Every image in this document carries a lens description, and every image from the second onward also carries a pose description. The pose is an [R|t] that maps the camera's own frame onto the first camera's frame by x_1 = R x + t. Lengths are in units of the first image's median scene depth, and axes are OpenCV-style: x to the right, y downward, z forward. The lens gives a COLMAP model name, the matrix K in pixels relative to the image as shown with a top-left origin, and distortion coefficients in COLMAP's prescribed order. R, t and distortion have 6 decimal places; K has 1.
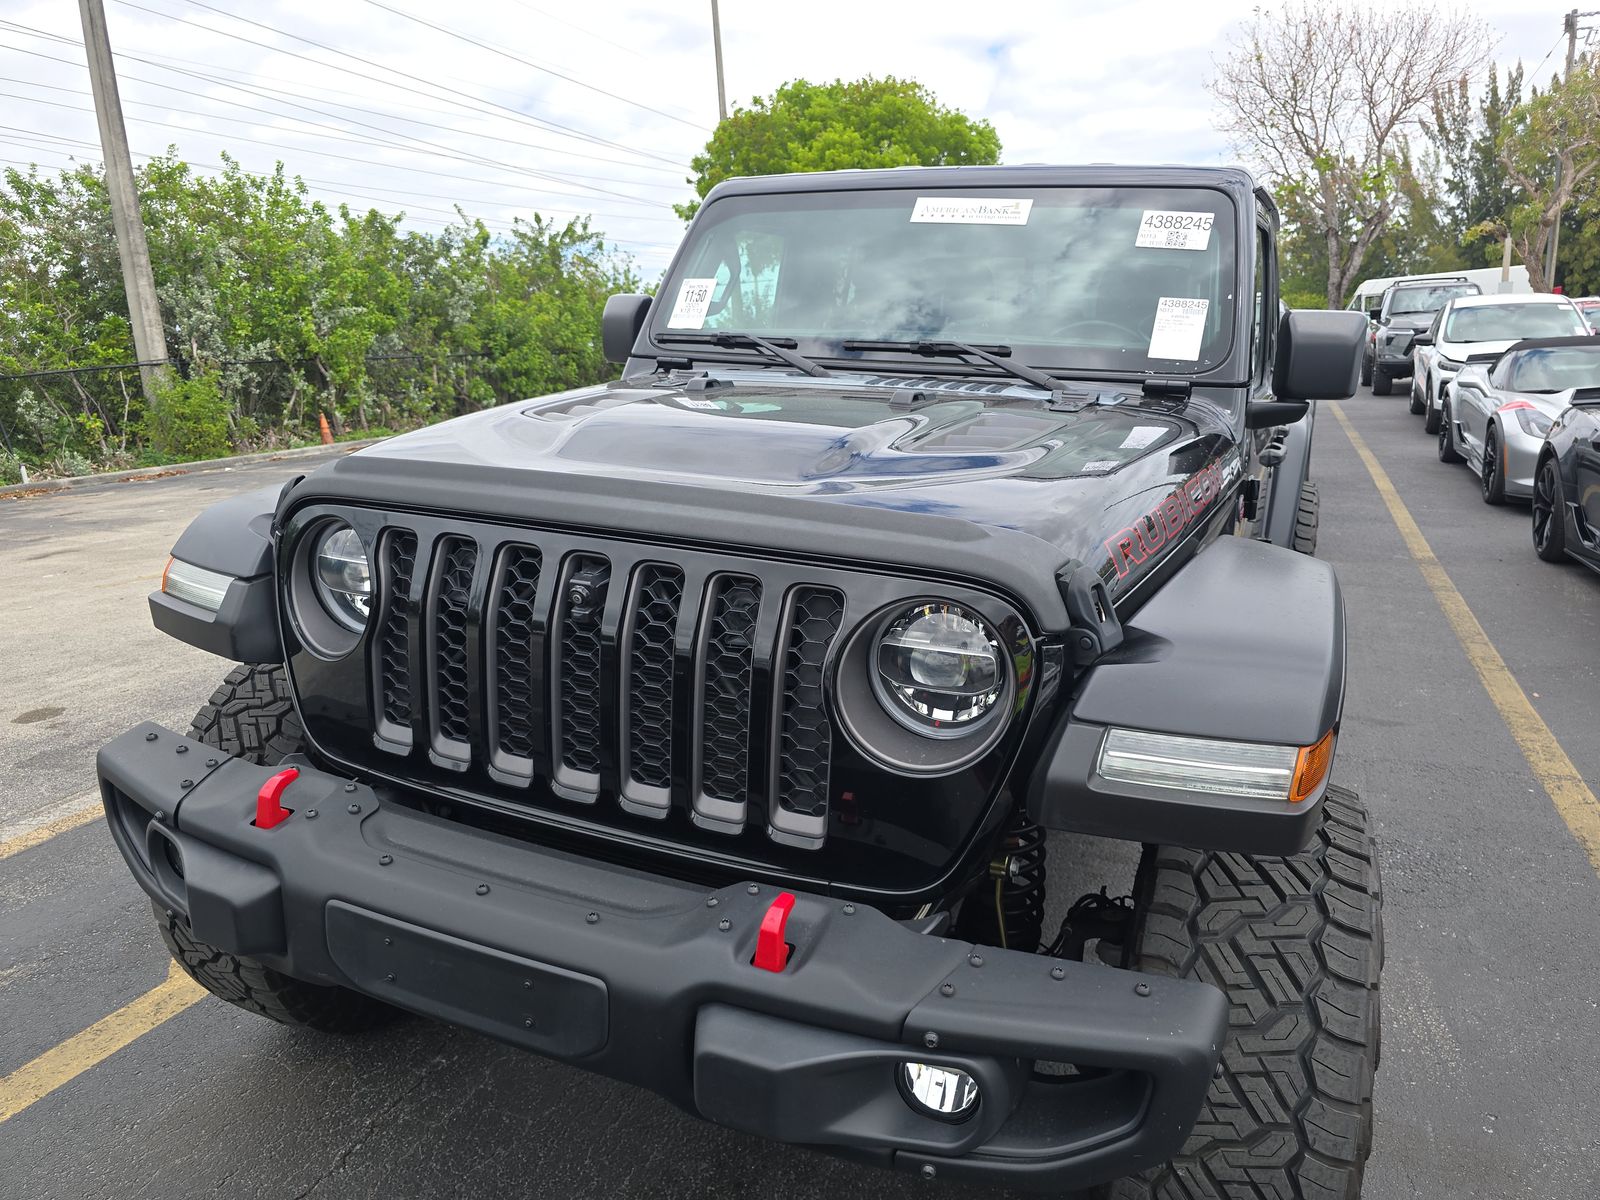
lens RADIAL K [[1124.5, 0, 779.2], [0, 1124.5, 596.5], [0, 0, 1]] dist [0.053156, -0.047843]
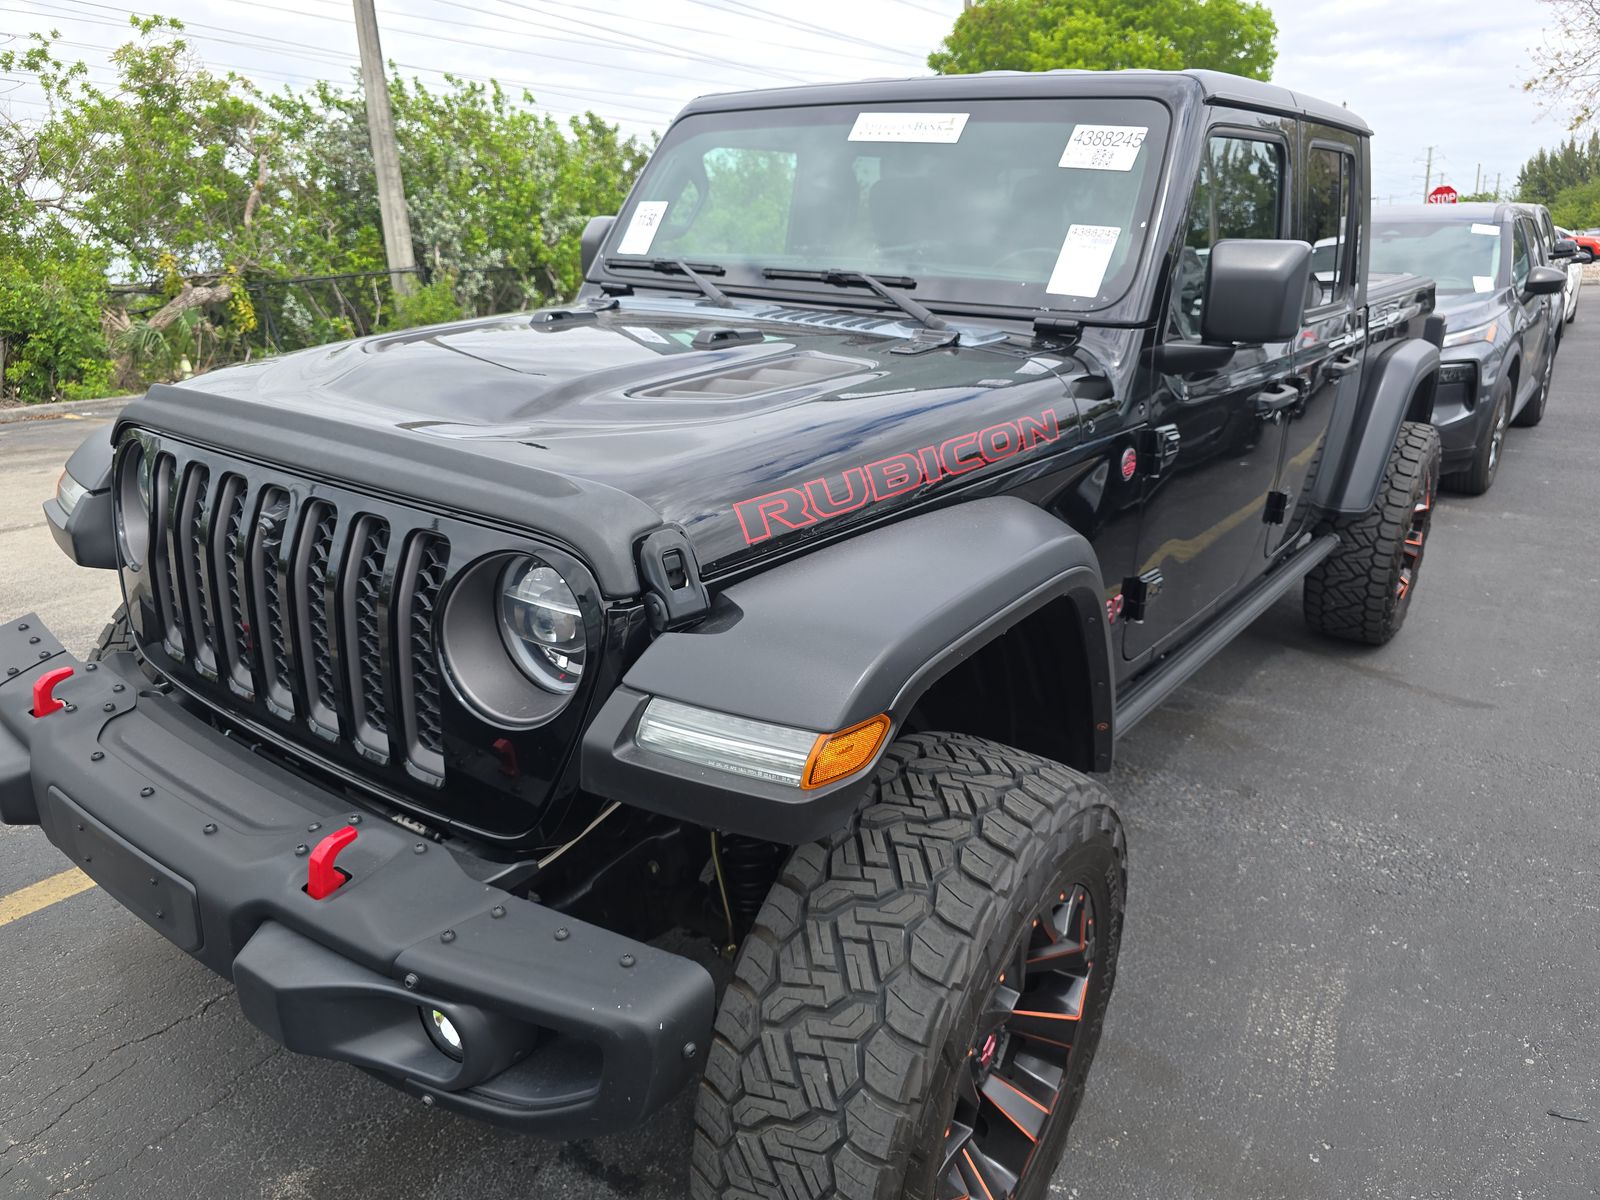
lens RADIAL K [[1124.5, 0, 779.2], [0, 1124.5, 596.5], [0, 0, 1]] dist [0.053156, -0.047843]
pose [[0.974578, 0.068404, -0.213350, 0.278569], [-0.051583, 0.995176, 0.083446, -0.026468], [0.218029, -0.070319, 0.973406, 0.036281]]
